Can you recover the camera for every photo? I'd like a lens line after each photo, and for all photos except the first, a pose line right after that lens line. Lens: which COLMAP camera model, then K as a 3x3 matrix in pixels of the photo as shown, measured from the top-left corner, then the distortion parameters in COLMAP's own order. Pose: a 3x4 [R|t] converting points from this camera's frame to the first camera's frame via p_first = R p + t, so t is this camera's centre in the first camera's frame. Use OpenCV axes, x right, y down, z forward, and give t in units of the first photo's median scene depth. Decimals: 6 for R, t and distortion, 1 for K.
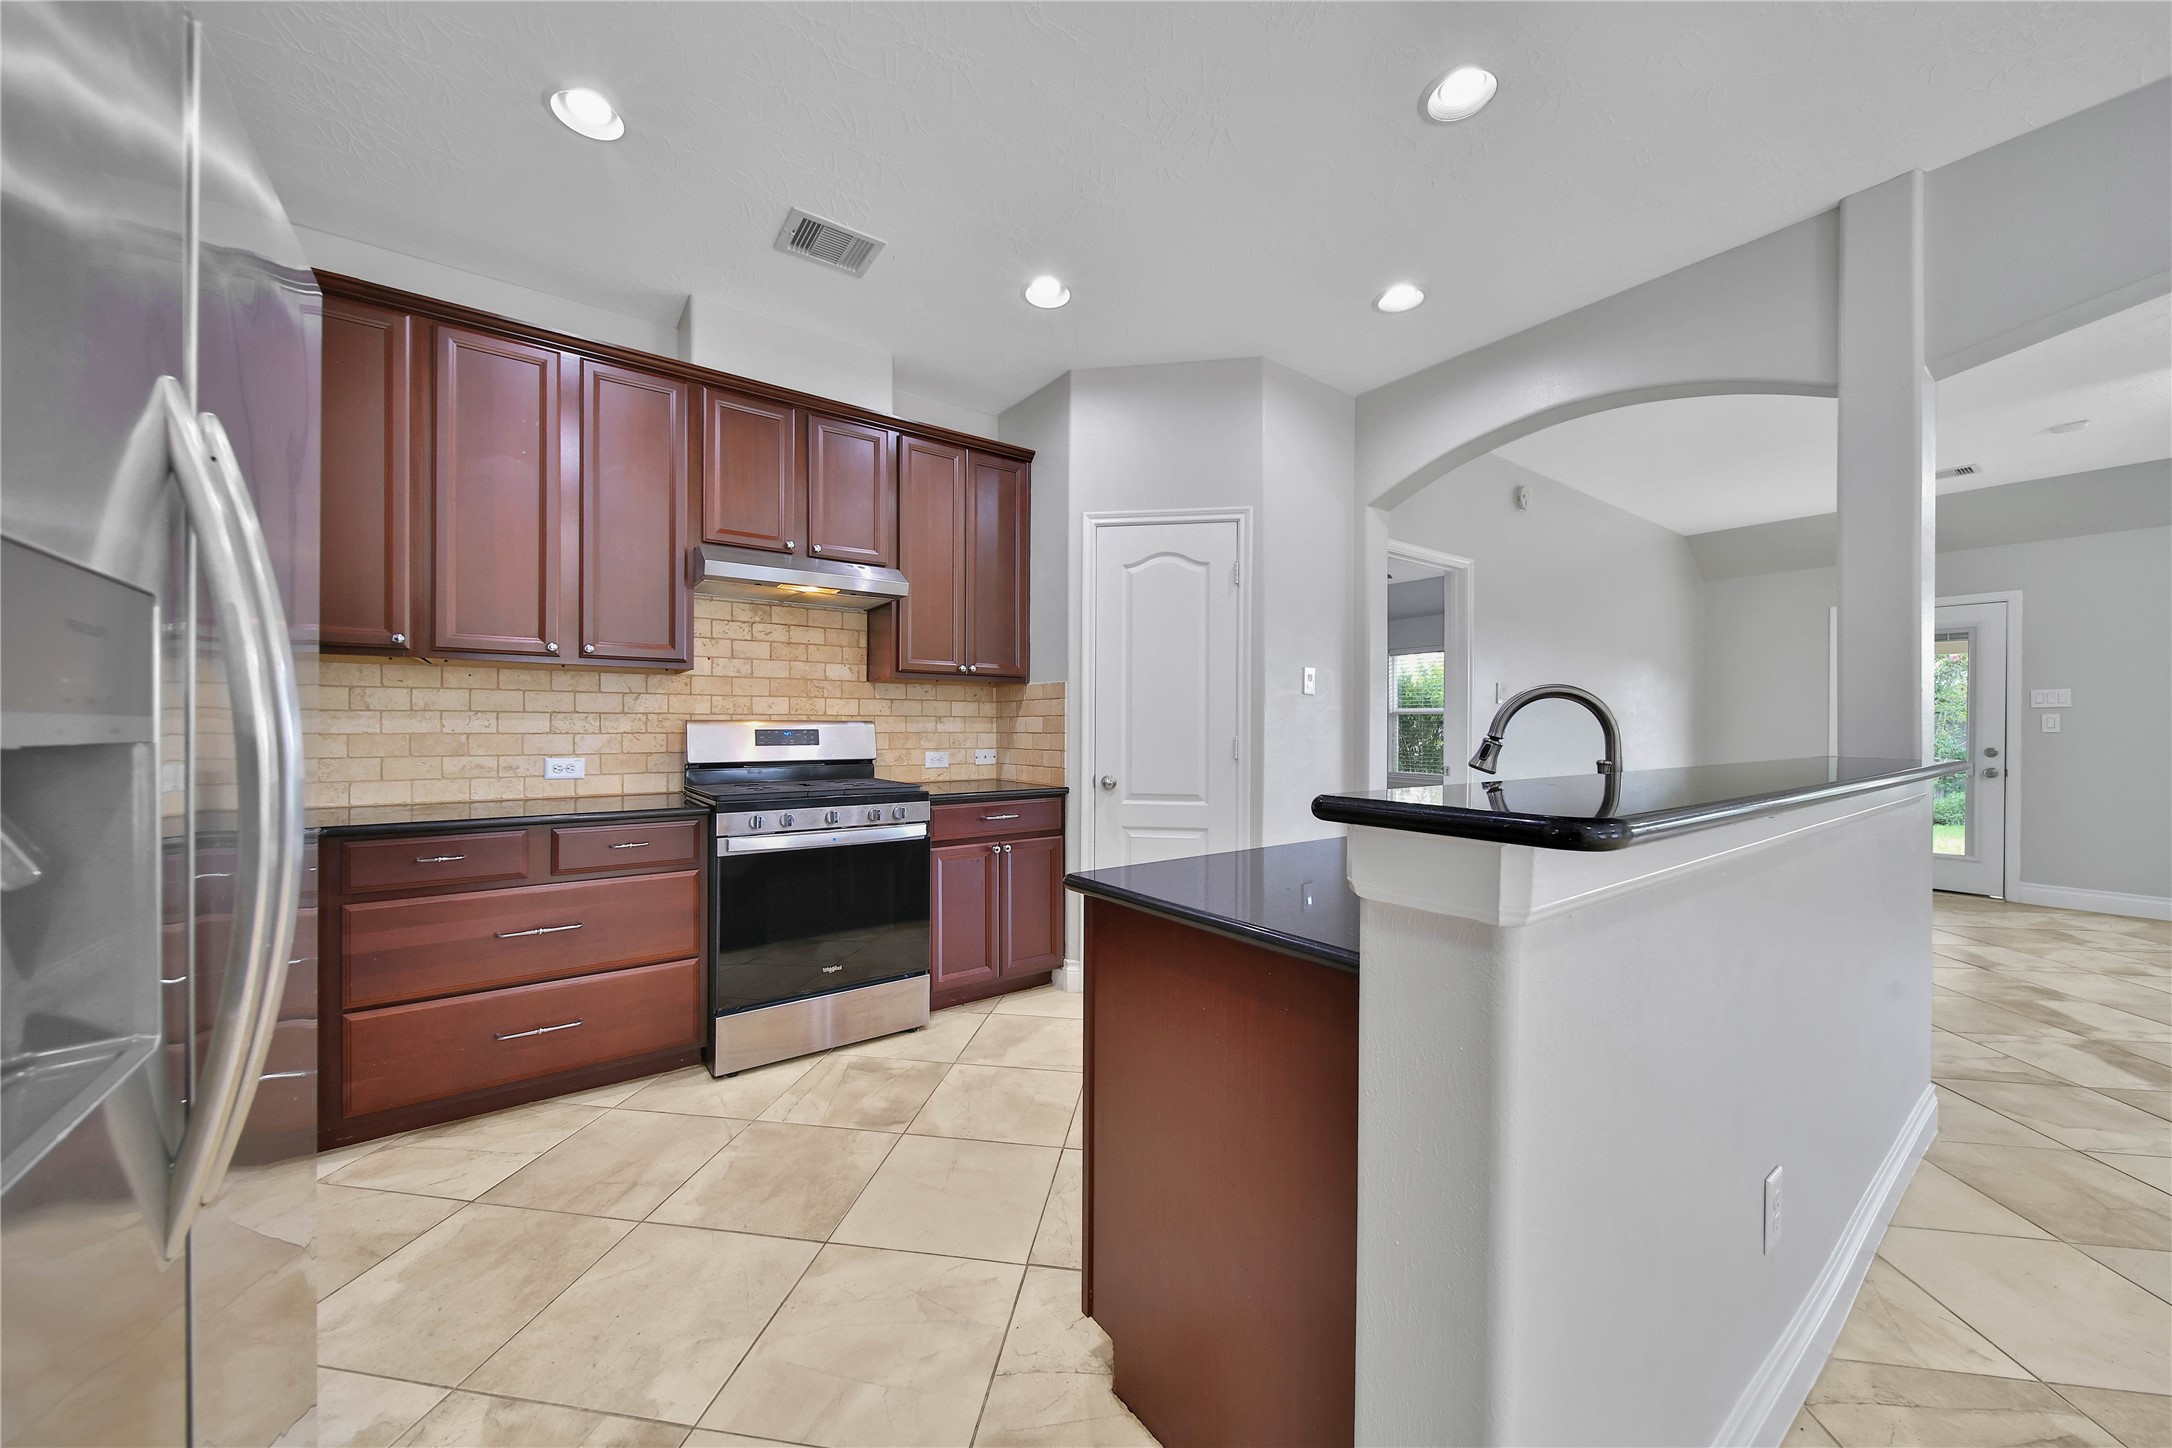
lens RADIAL K [[769.7, 0, 1082.6], [0, 769.7, 730.1], [0, 0, 1]] dist [0.001167, -0.001499]
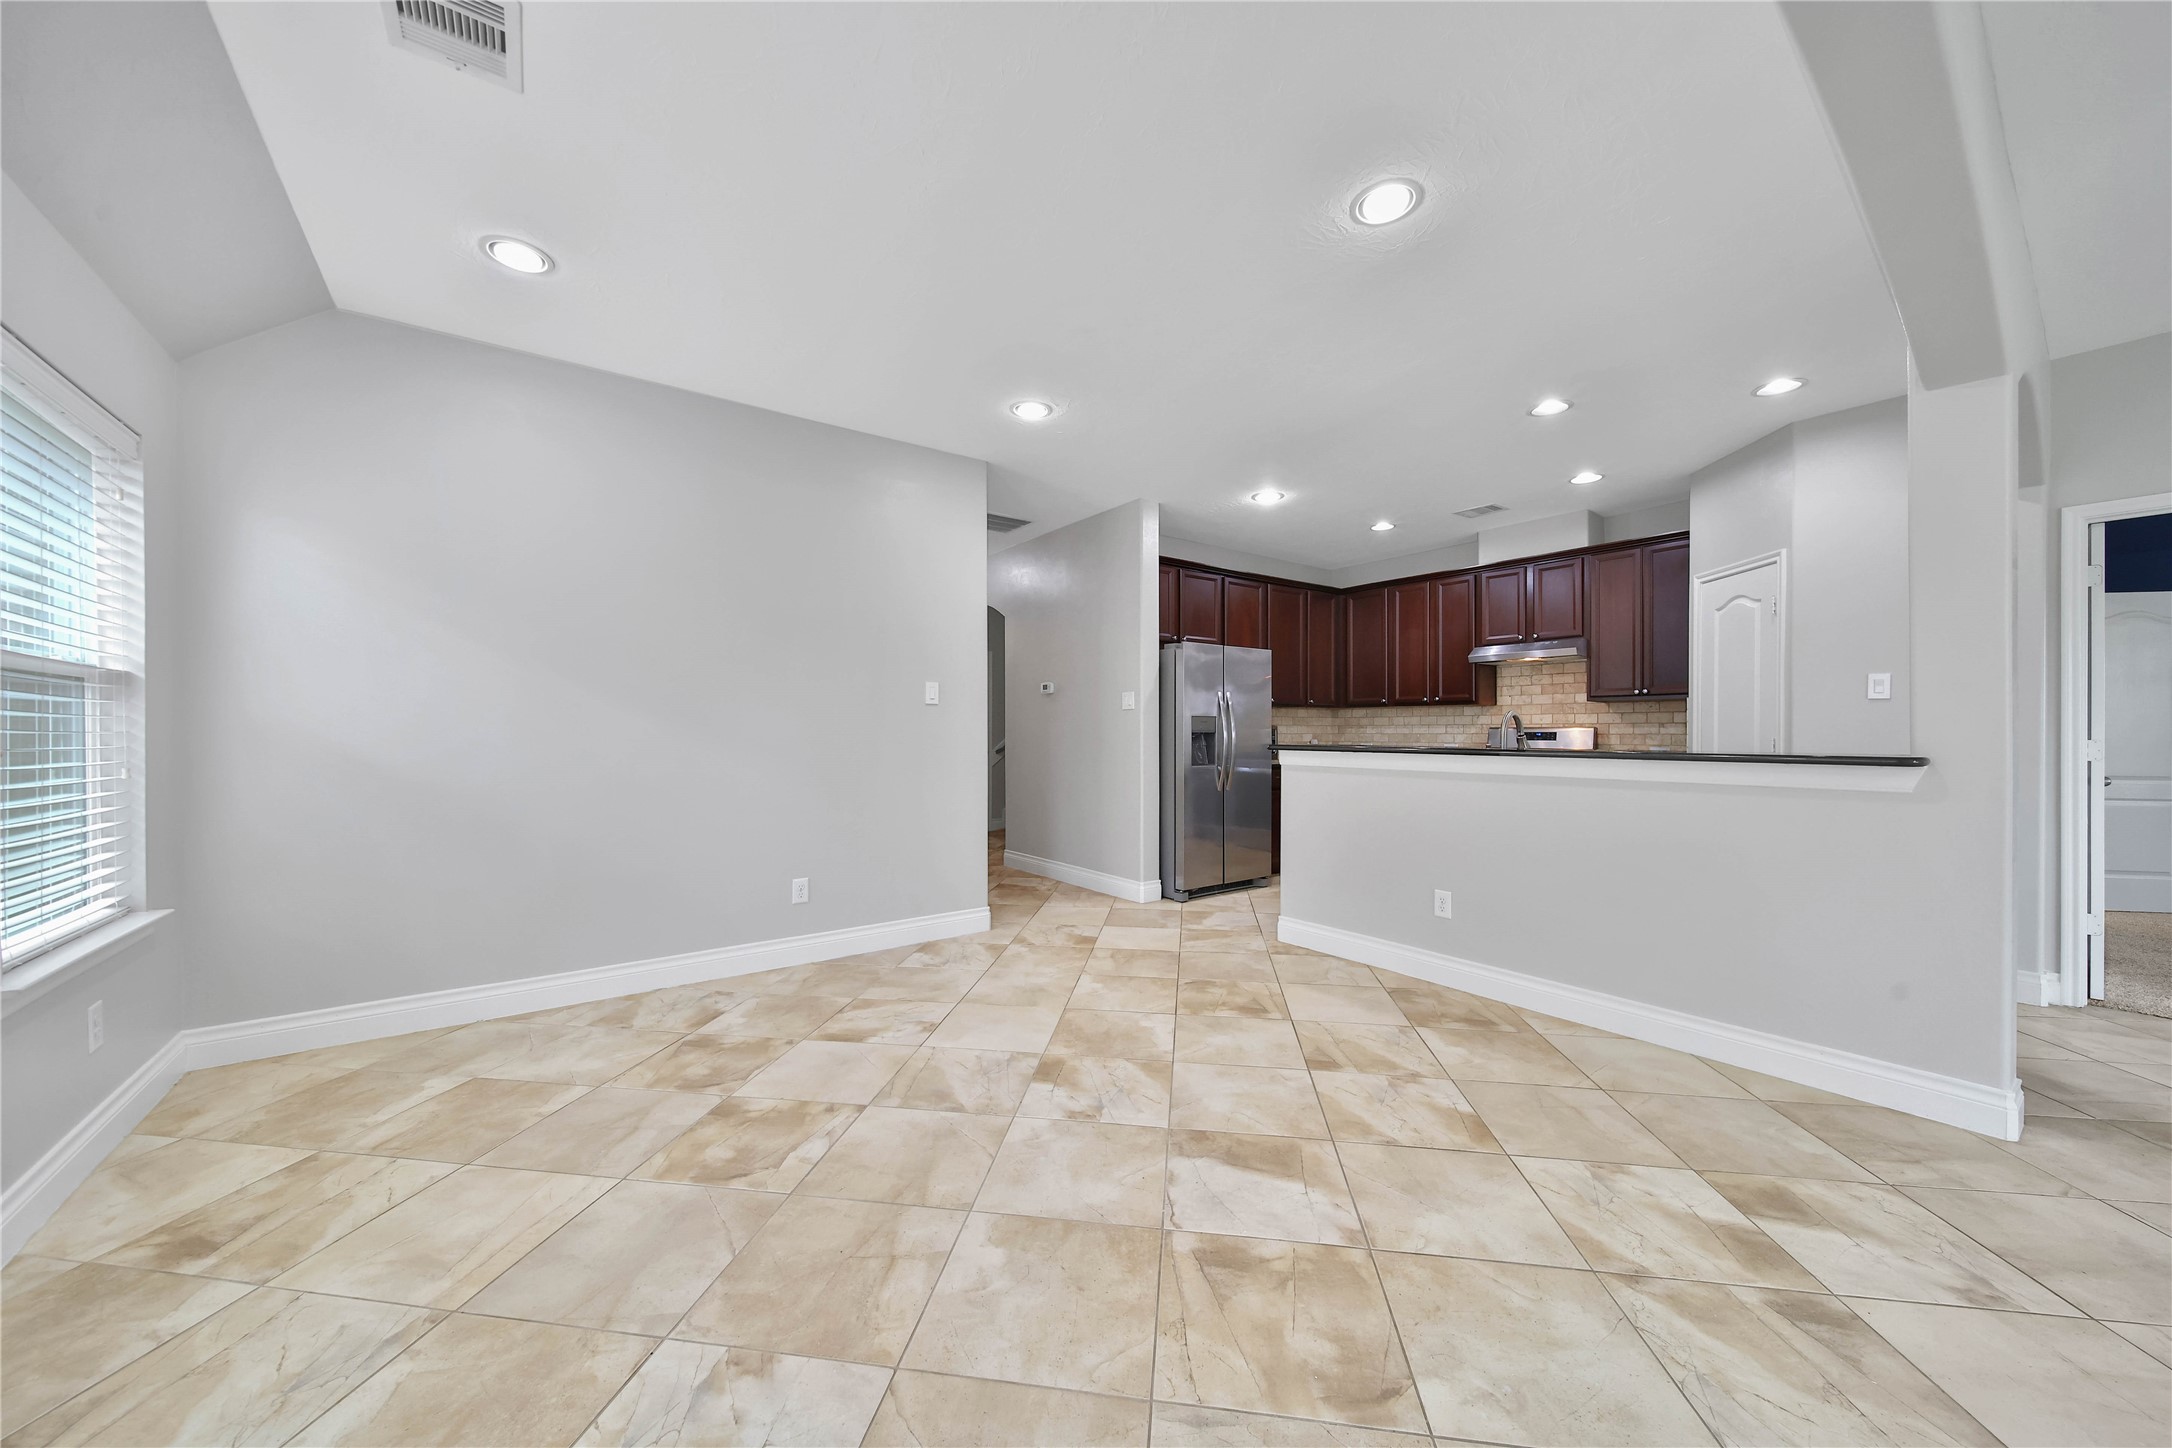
lens RADIAL K [[769.7, 0, 1078.9], [0, 769.7, 728.1], [0, 0, 1]] dist [0.001167, -0.001499]
pose [[0.010408, -0.006657, -0.999924, 1.684787], [-0.002995, 0.999973, -0.006688, 0.006027], [0.999941, 0.003065, 0.010388, -0.154219]]
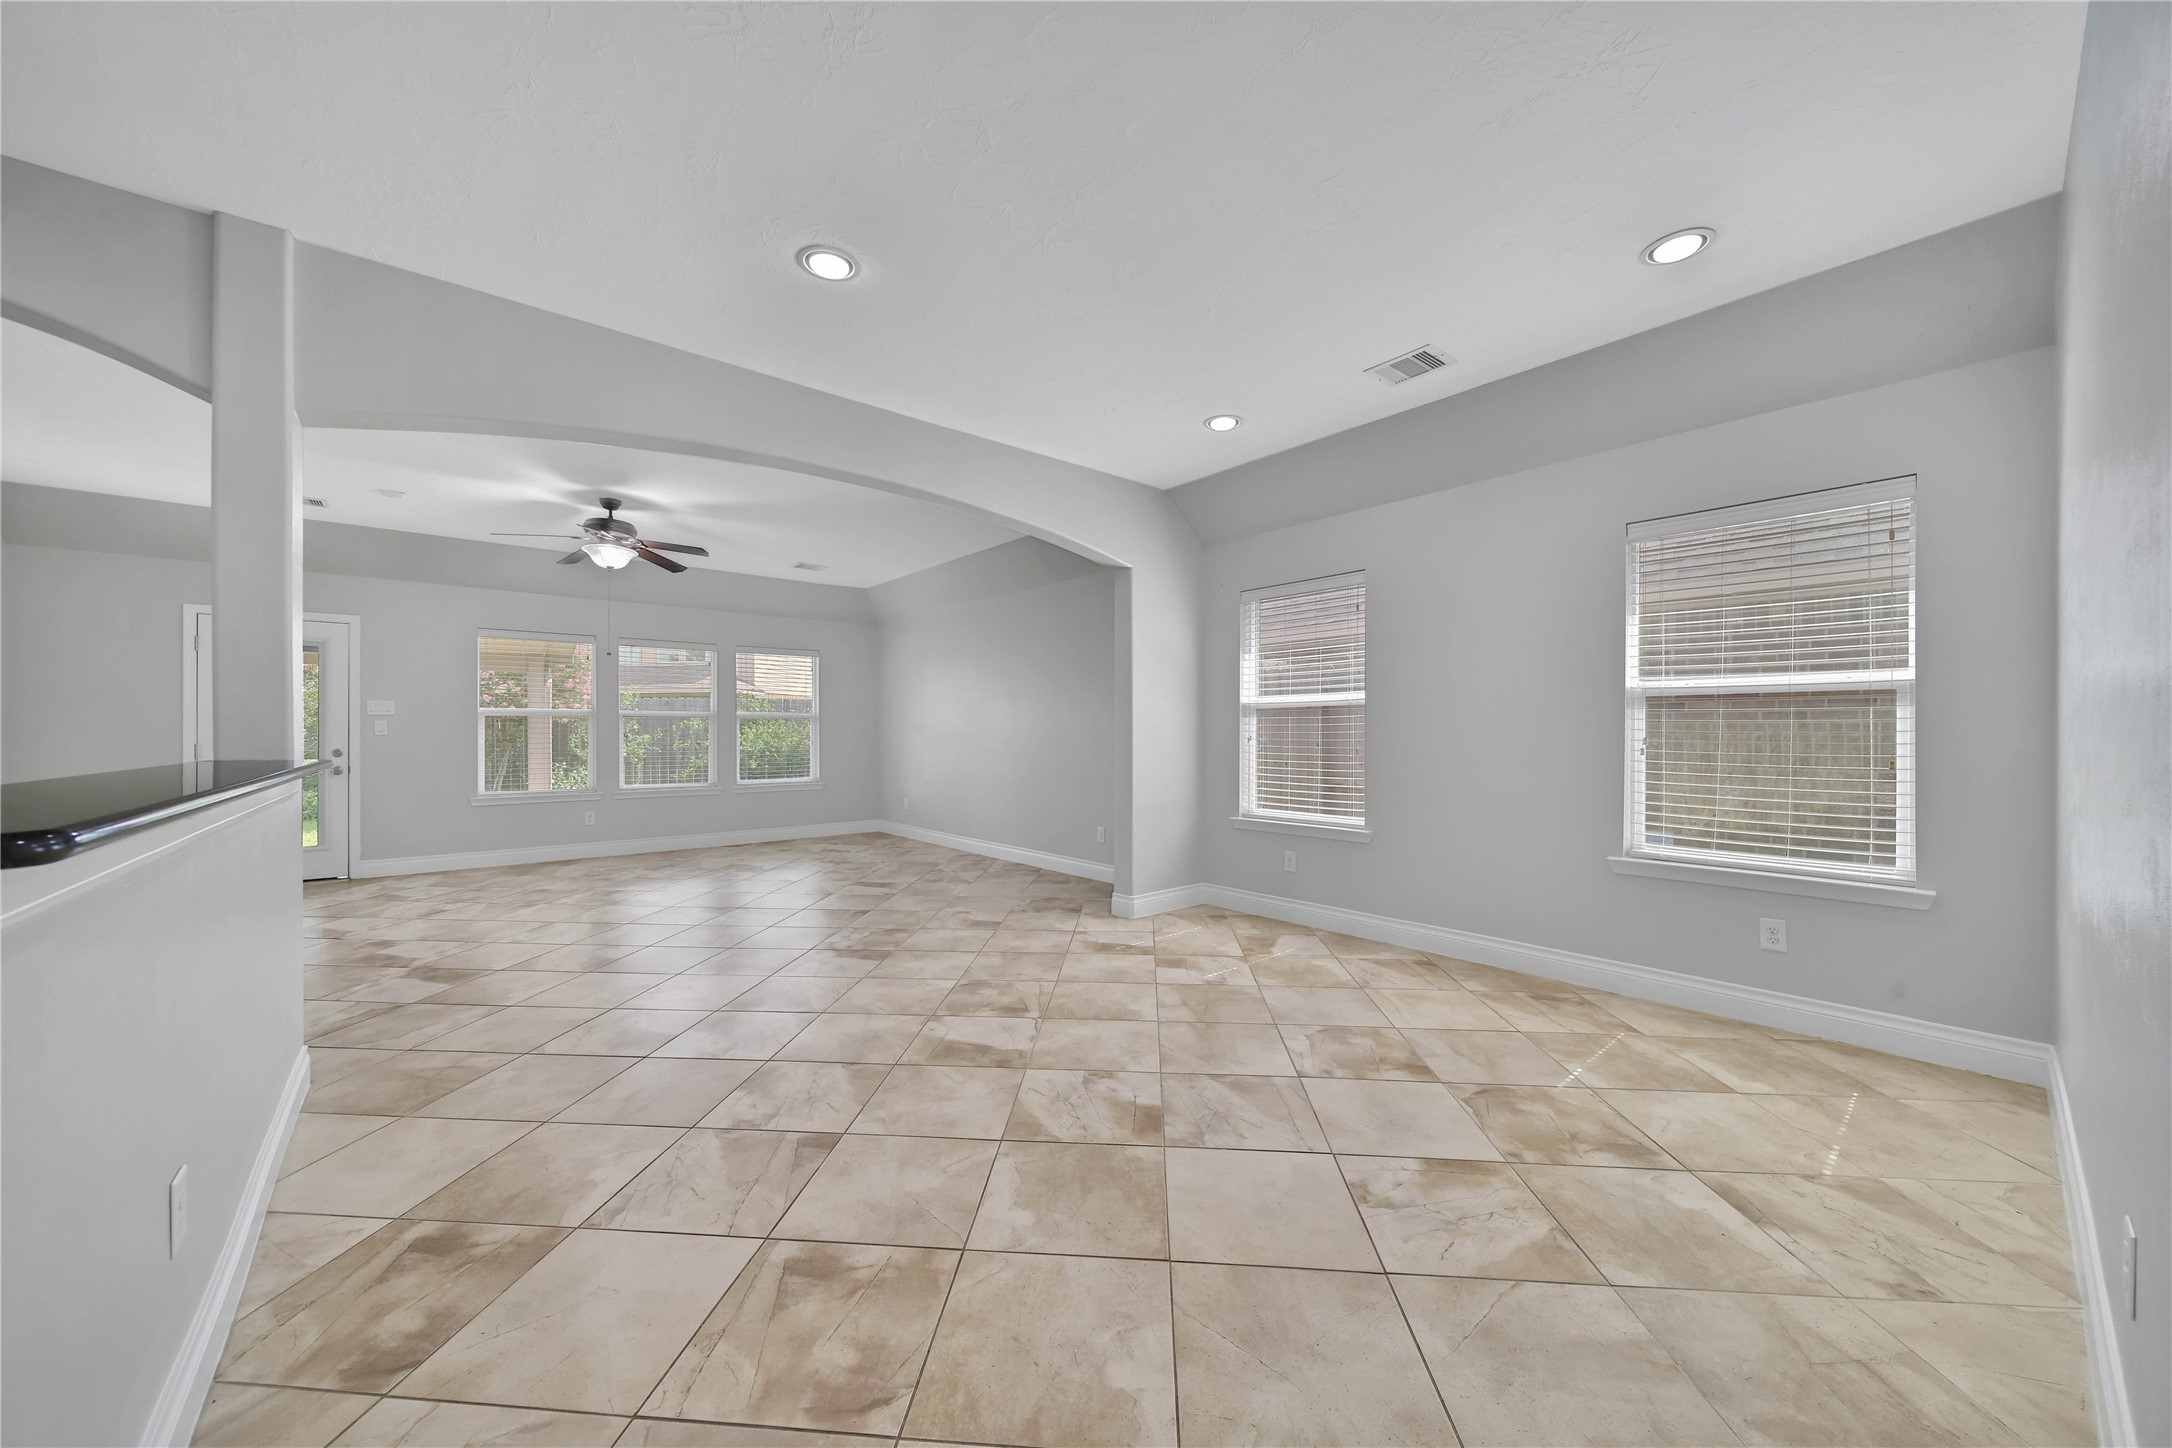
lens RADIAL K [[769.7, 0, 1072.9], [0, 769.7, 730.6], [0, 0, 1]] dist [0.001167, -0.001499]
pose [[-0.065733, -0.001024, 0.997837, -0.081242], [0.005099, 0.999986, 0.001362, -0.000462], [-0.997824, 0.005177, -0.065727, -0.047472]]
